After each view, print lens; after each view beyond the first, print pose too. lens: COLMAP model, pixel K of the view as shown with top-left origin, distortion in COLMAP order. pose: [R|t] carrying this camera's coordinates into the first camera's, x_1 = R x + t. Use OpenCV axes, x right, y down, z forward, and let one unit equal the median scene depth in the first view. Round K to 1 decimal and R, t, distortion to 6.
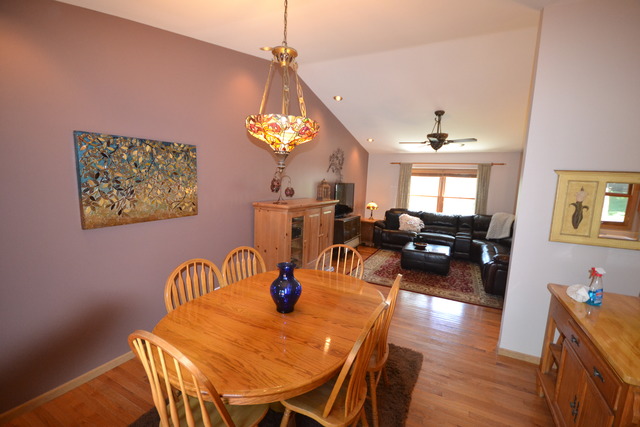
lens RADIAL K [[285.4, 0, 316.9], [0, 285.4, 217.5], [0, 0, 1]] dist [0.004536, -0.002989]
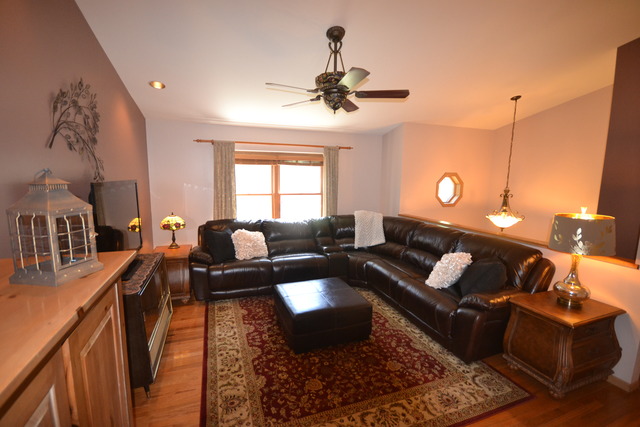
lens RADIAL K [[285.4, 0, 315.2], [0, 285.4, 215.8], [0, 0, 1]] dist [0.004536, -0.002989]
pose [[0.688068, -0.128362, 0.714203, 0.005452], [0.110472, 0.991287, 0.071733, -0.065792], [-0.717188, 0.029542, 0.696253, 0.499563]]
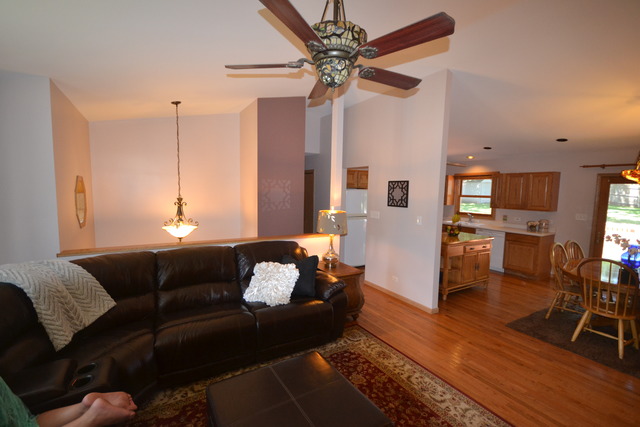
lens RADIAL K [[285.4, 0, 316.8], [0, 285.4, 215.0], [0, 0, 1]] dist [0.004536, -0.002989]
pose [[-0.843720, -0.107245, 0.525962, 0.183292], [0.014145, 0.975056, 0.221507, -0.122859], [-0.536598, 0.194330, -0.821157, 0.966973]]
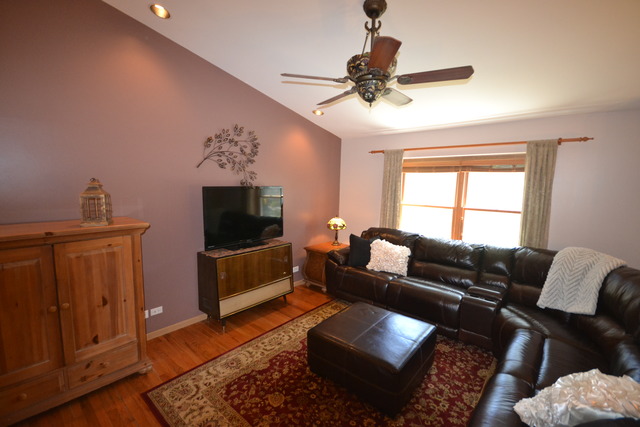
lens RADIAL K [[285.4, 0, 320.0], [0, 285.4, 216.7], [0, 0, 1]] dist [0.004536, -0.002989]
pose [[0.971209, 0.008728, -0.238069, 0.330840], [-0.013510, 0.999738, -0.018461, -0.046783], [0.237845, 0.021145, 0.971073, 0.435953]]
